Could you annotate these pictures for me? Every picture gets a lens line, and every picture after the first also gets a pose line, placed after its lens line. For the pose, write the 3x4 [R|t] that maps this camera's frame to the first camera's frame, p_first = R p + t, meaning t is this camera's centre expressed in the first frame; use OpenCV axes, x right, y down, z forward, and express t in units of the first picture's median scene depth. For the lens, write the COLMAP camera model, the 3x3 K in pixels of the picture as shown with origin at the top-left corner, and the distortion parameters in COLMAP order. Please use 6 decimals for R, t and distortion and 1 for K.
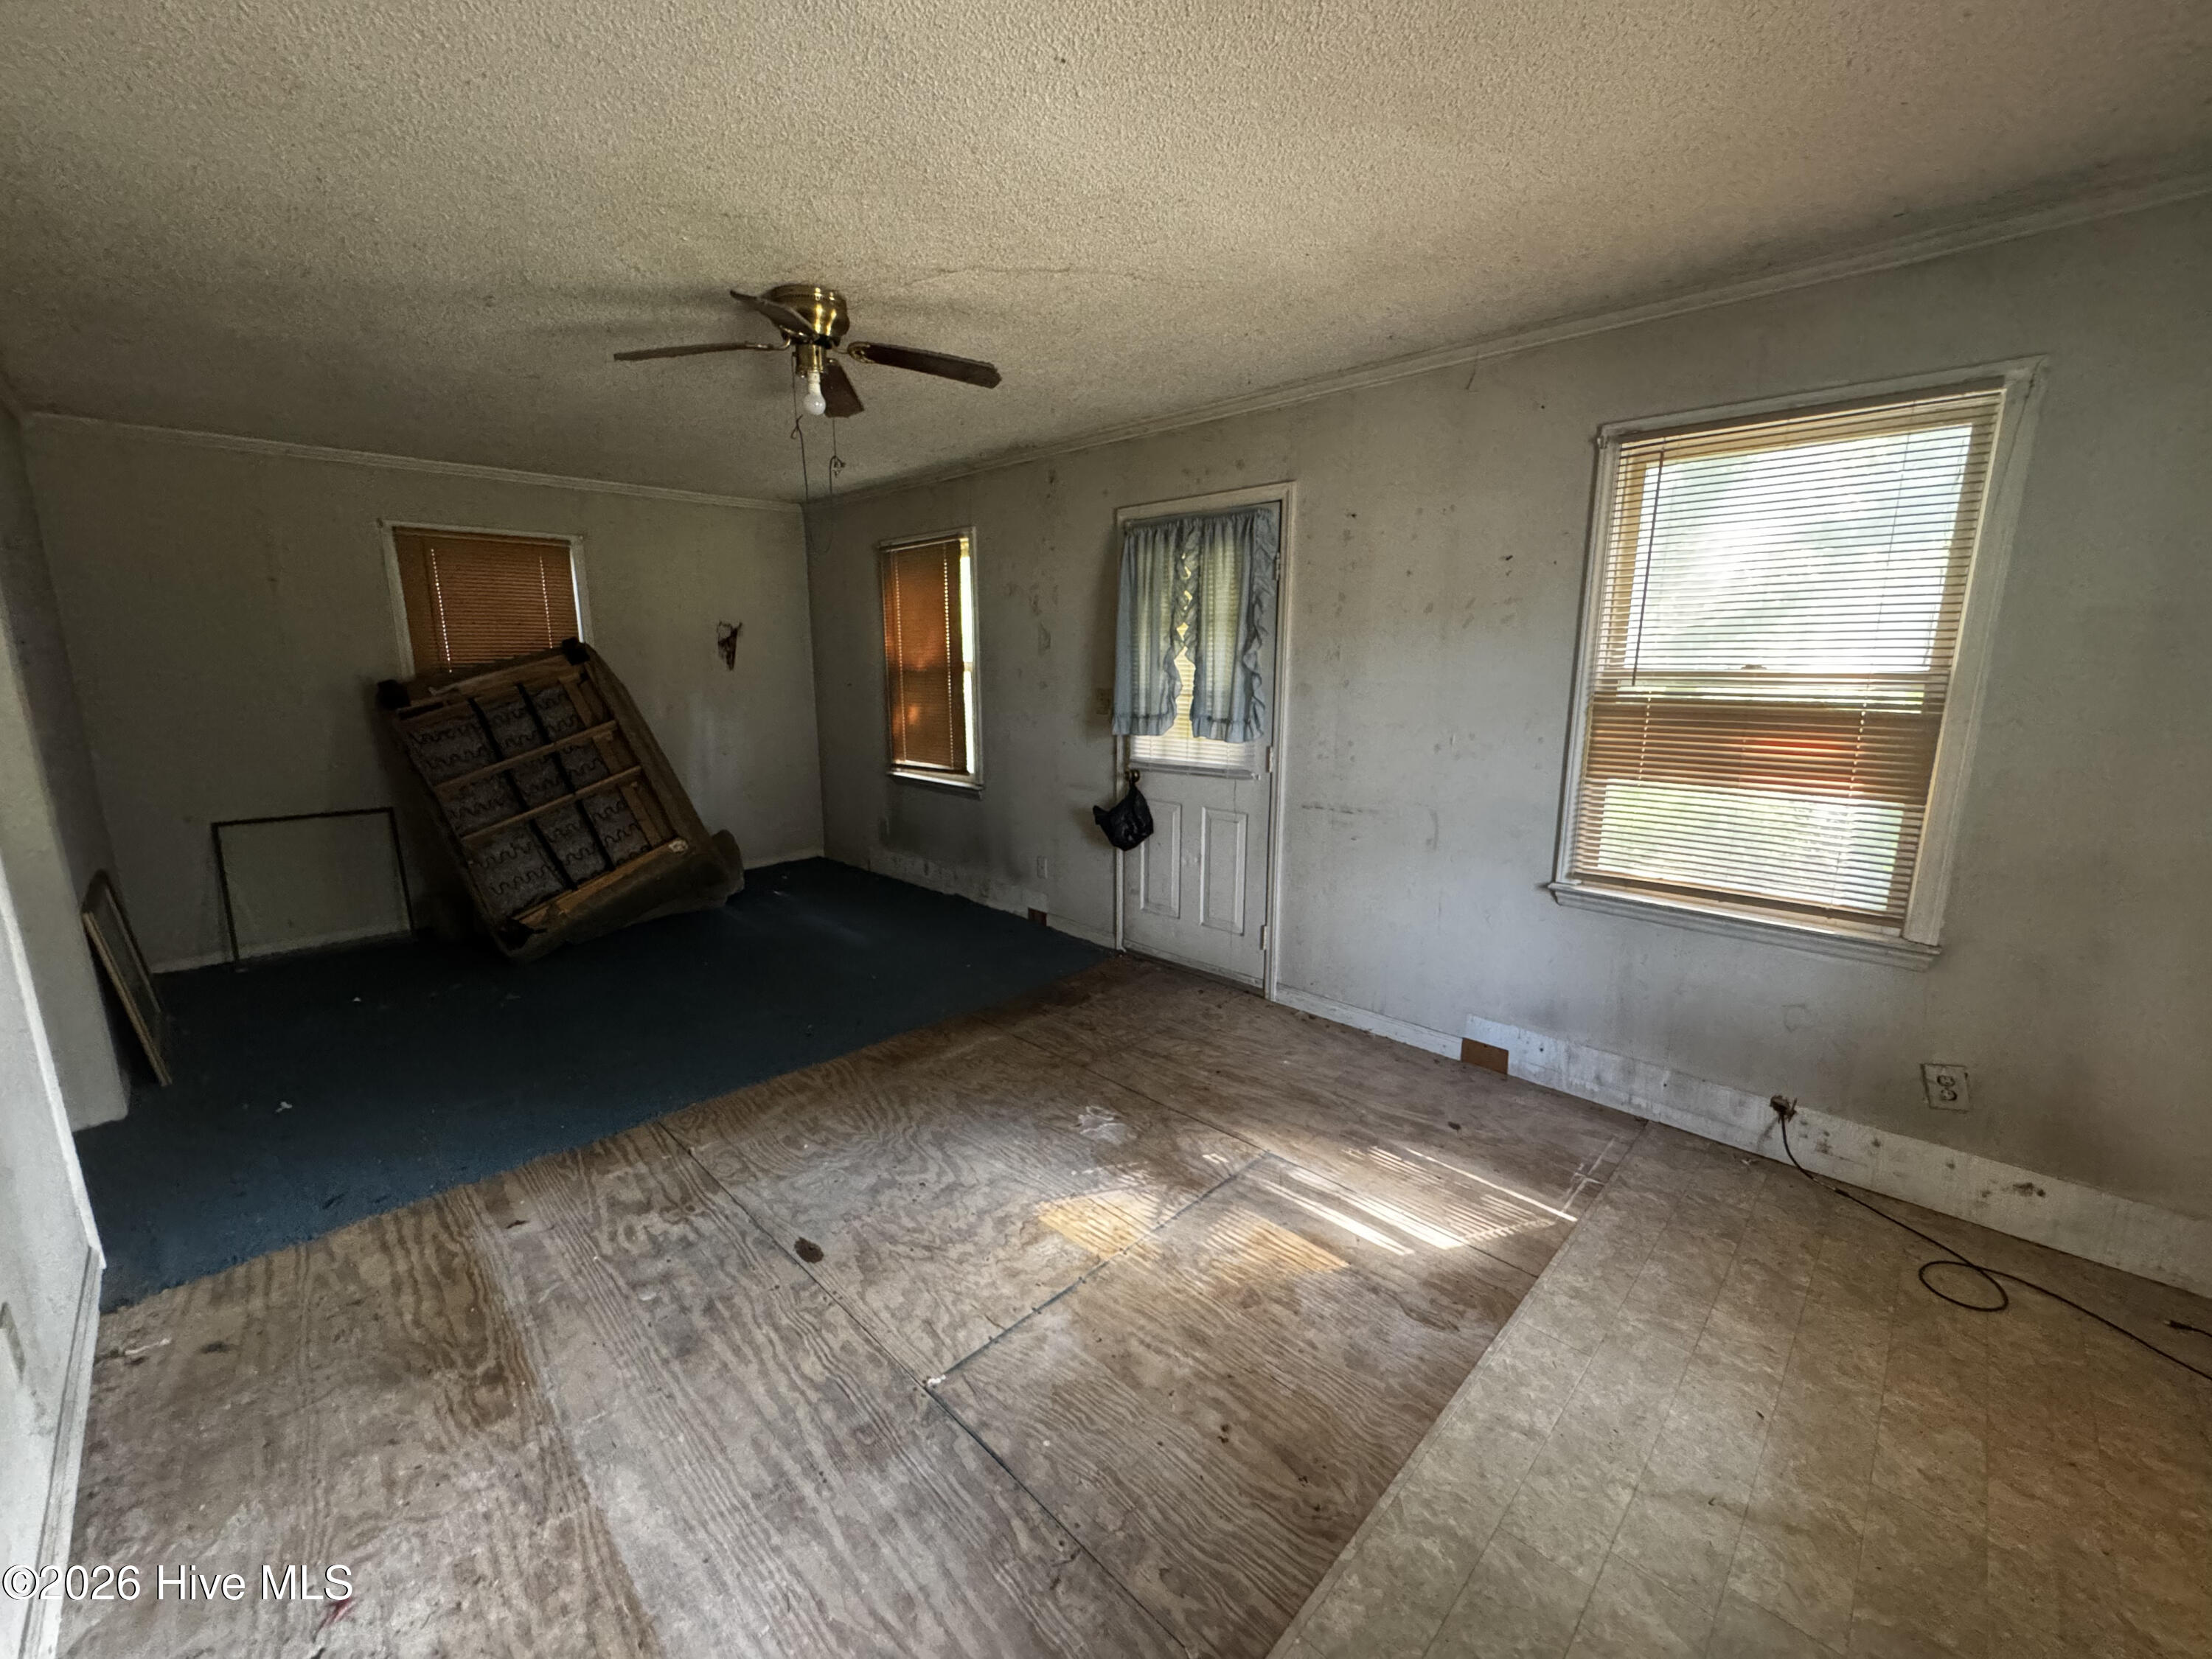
lens RADIAL K [[882.9, 0, 1099.5], [0, 882.9, 823.8], [0, 0, 1]] dist [-0.002535, 0.000073]
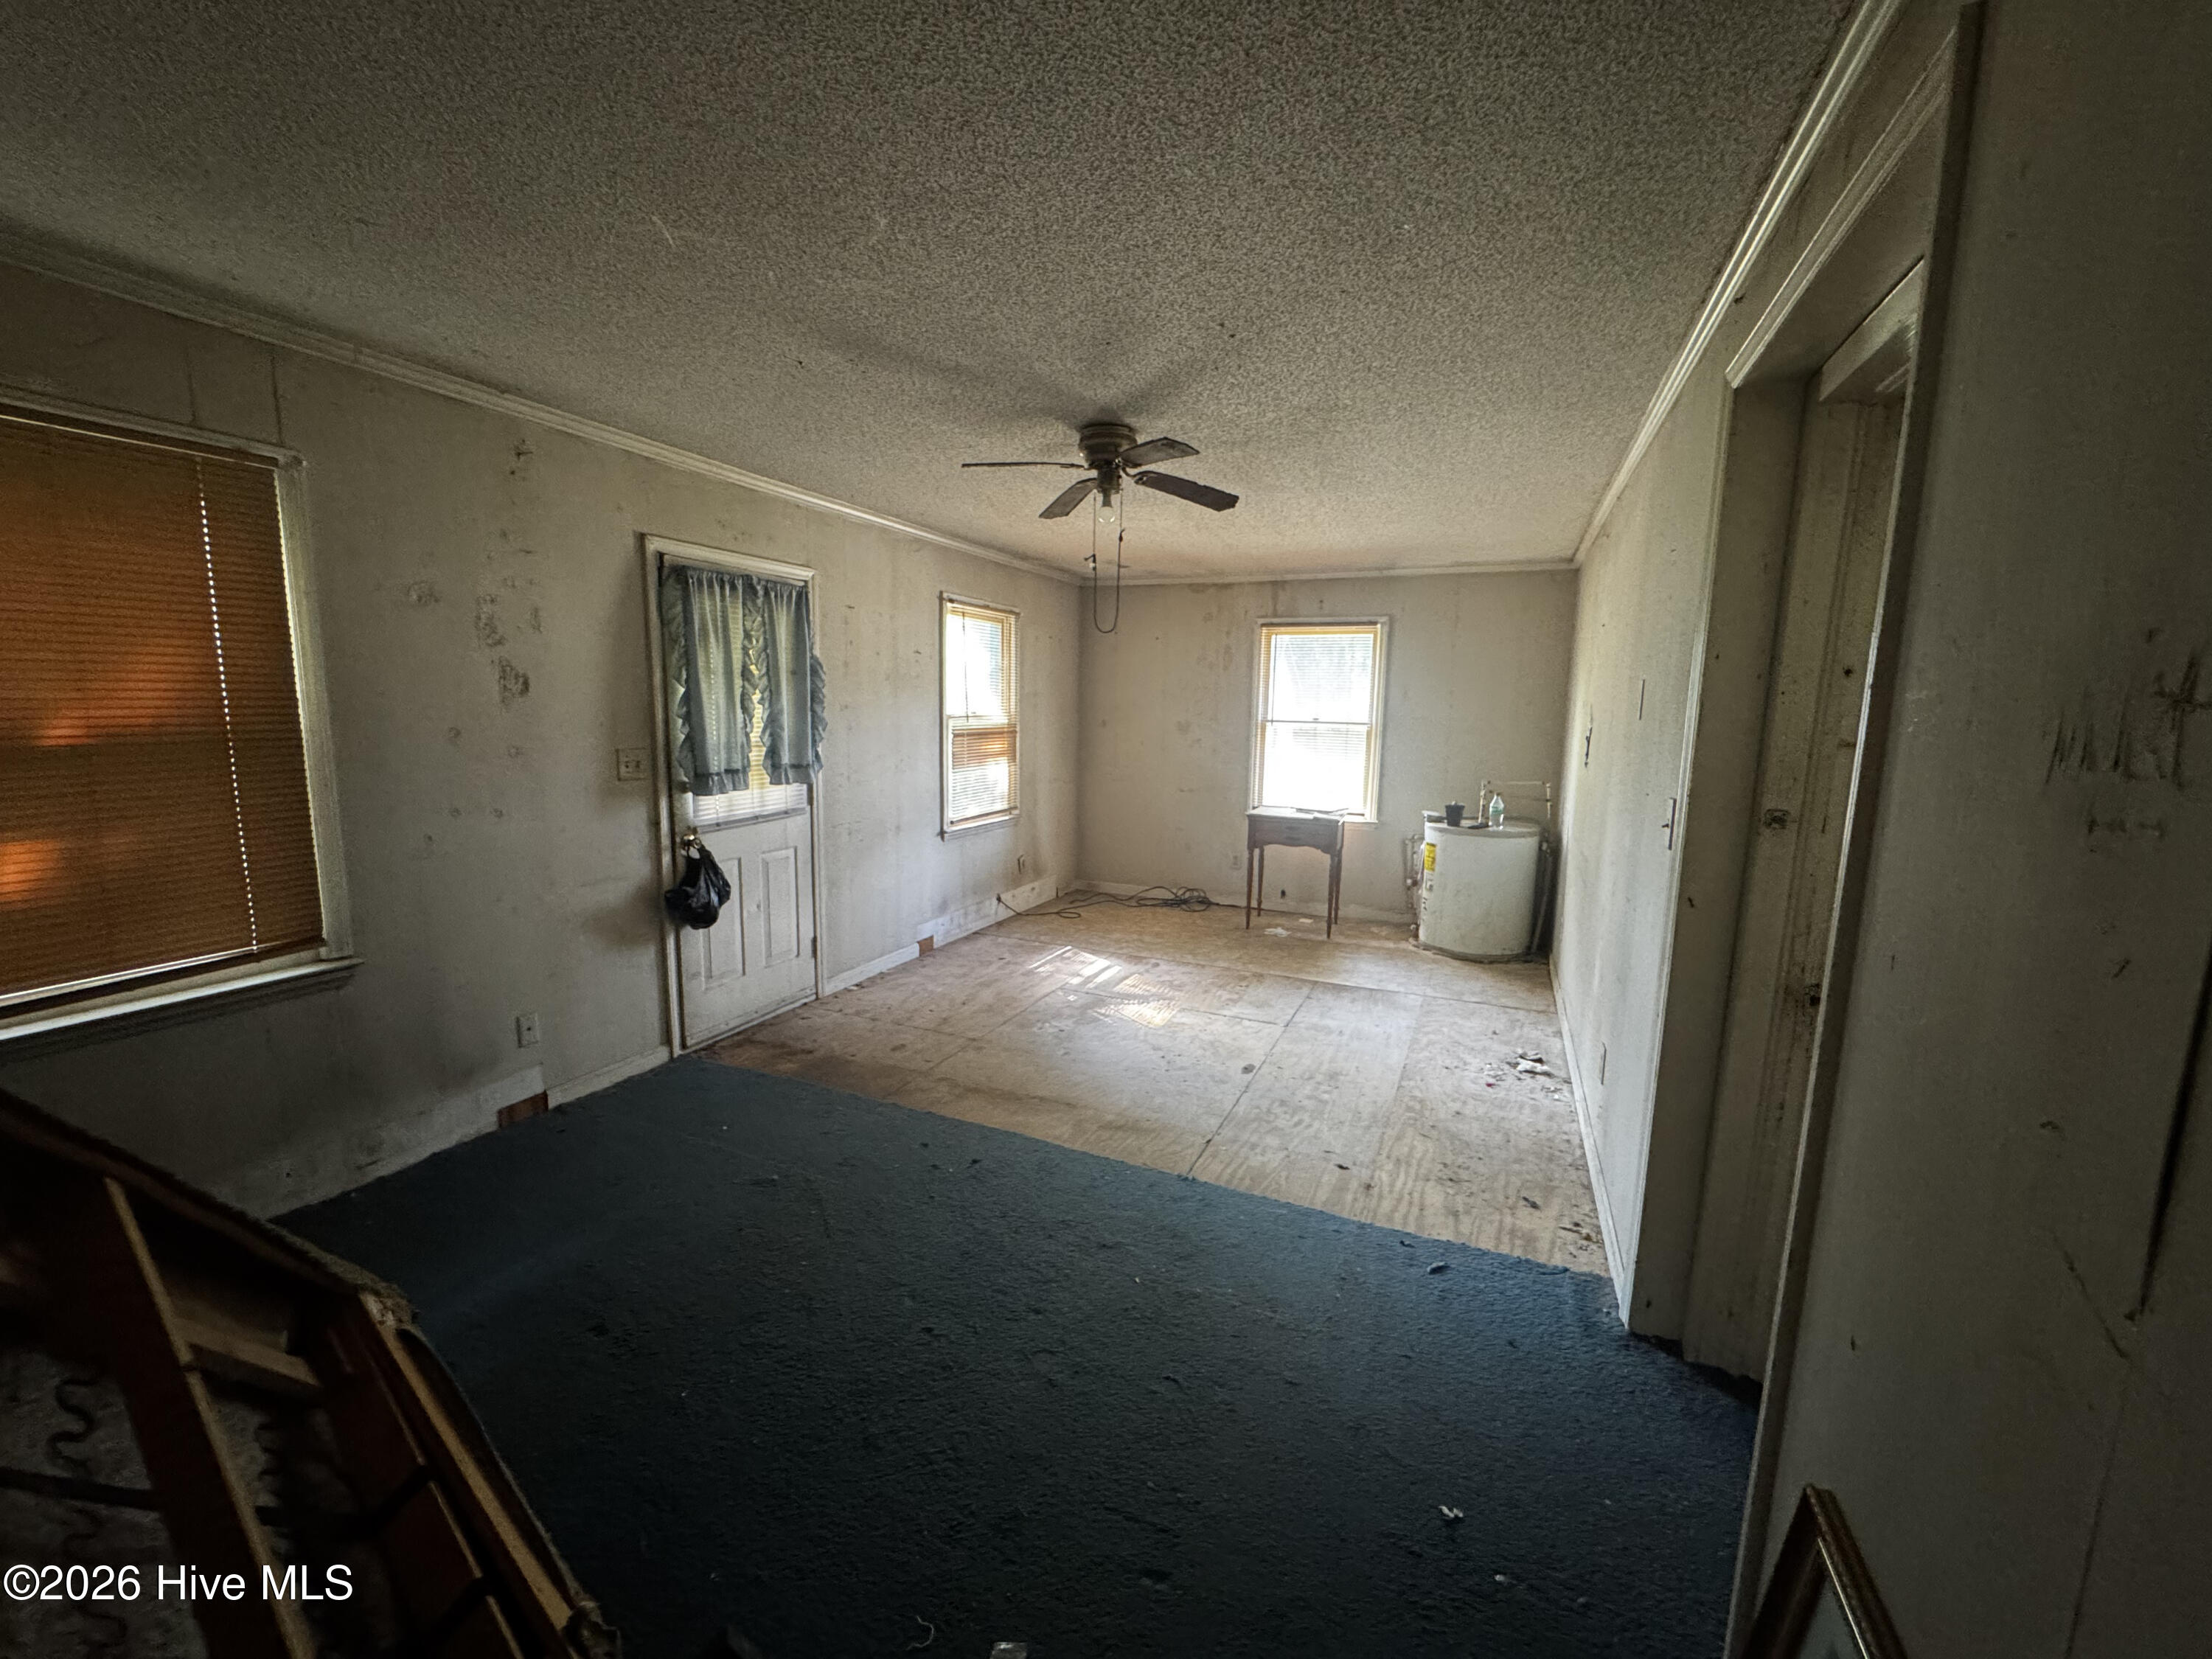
lens RADIAL K [[882.9, 0, 1096.9], [0, 882.9, 833.0], [0, 0, 1]] dist [-0.002535, 0.000073]
pose [[-0.345689, -0.141928, 0.927554, -1.399311], [0.163089, 0.964363, 0.208342, -0.278020], [-0.924068, 0.223295, -0.310222, 1.371522]]
